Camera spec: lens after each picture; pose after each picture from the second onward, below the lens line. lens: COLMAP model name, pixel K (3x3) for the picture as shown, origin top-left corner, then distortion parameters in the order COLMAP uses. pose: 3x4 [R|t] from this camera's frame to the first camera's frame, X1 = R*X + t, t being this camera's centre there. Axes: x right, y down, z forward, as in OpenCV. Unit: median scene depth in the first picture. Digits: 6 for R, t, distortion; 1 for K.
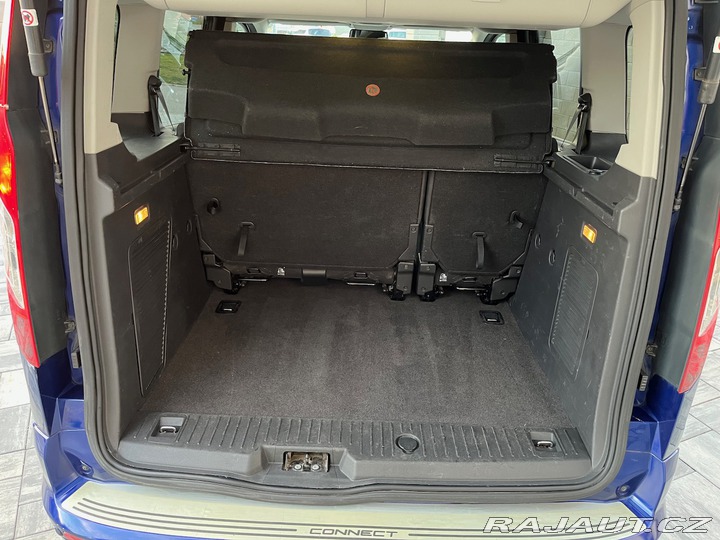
lens RADIAL K [[541.1, 0, 360.0], [0, 541.1, 270.0], [0, 0, 1]] dist [0.081336, -0.115930]
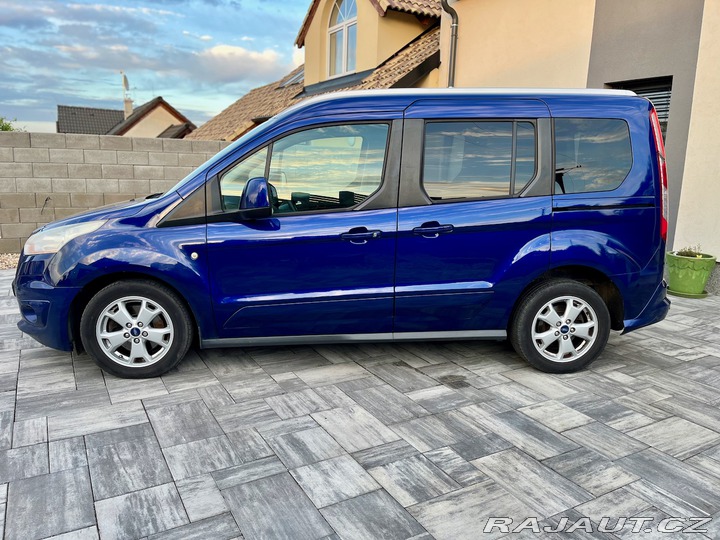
lens RADIAL K [[541.1, 0, 360.0], [0, 541.1, 270.0], [0, 0, 1]] dist [0.081336, -0.115930]
pose [[-0.096055, -0.235878, 0.967024, -2.931412], [0.391362, 0.884322, 0.254580, -0.971022], [-0.915210, 0.402910, 0.007370, 2.257627]]
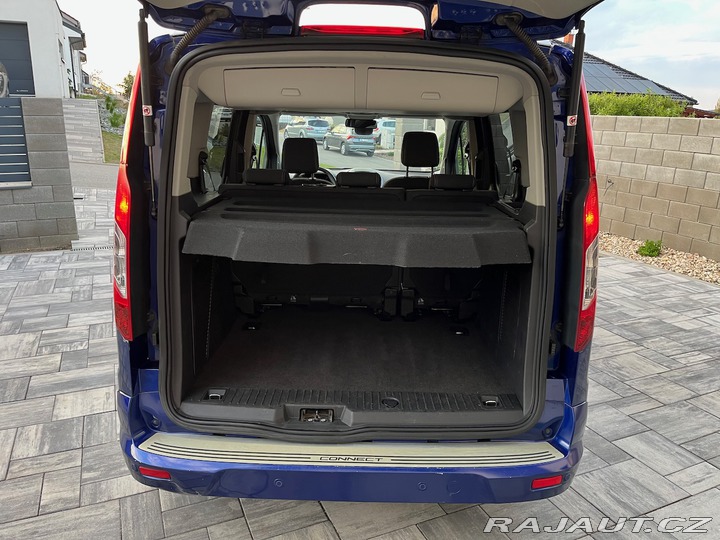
lens RADIAL K [[541.1, 0, 360.0], [0, 541.1, 270.0], [0, 0, 1]] dist [0.081336, -0.115930]
pose [[0.999896, -0.014013, 0.003544, 0.010905], [0.014380, 0.989235, -0.145624, 0.188938], [-0.001465, 0.145660, 0.989334, -0.406312]]
